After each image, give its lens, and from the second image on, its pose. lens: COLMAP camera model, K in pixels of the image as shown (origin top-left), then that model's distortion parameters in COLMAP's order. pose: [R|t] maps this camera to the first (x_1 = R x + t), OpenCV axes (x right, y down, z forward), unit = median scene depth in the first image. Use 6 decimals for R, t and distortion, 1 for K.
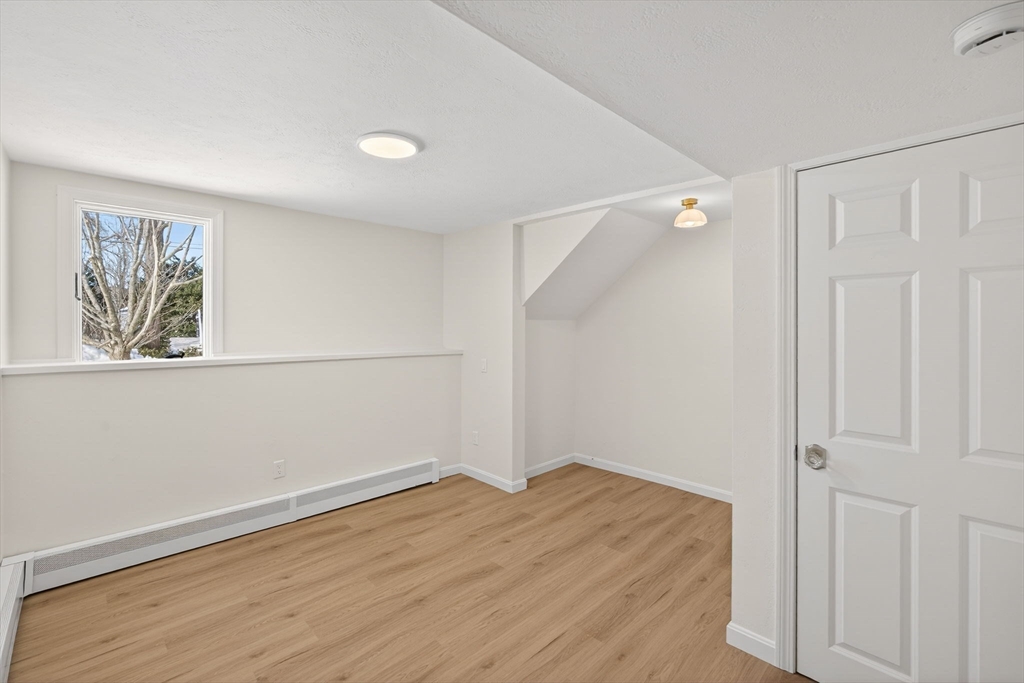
lens RADIAL K [[477.0, 0, 517.1], [0, 477.0, 328.7], [0, 0, 1]] dist [-0.001515, 0.000037]
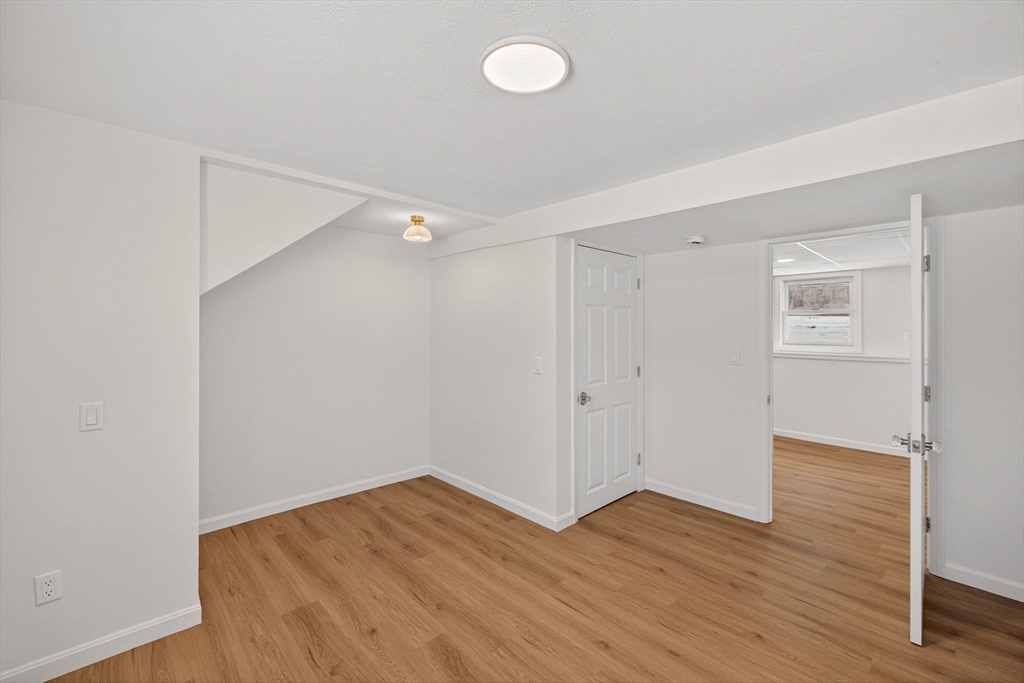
lens RADIAL K [[440.2, 0, 513.4], [0, 440.2, 324.9], [0, 0, 1]] dist [-0.025526, 0.000068]
pose [[-0.021734, 0.007026, 0.999739, -0.733628], [0.009655, 0.999930, -0.006818, -0.008960], [-0.999717, 0.009505, -0.021800, 0.859198]]
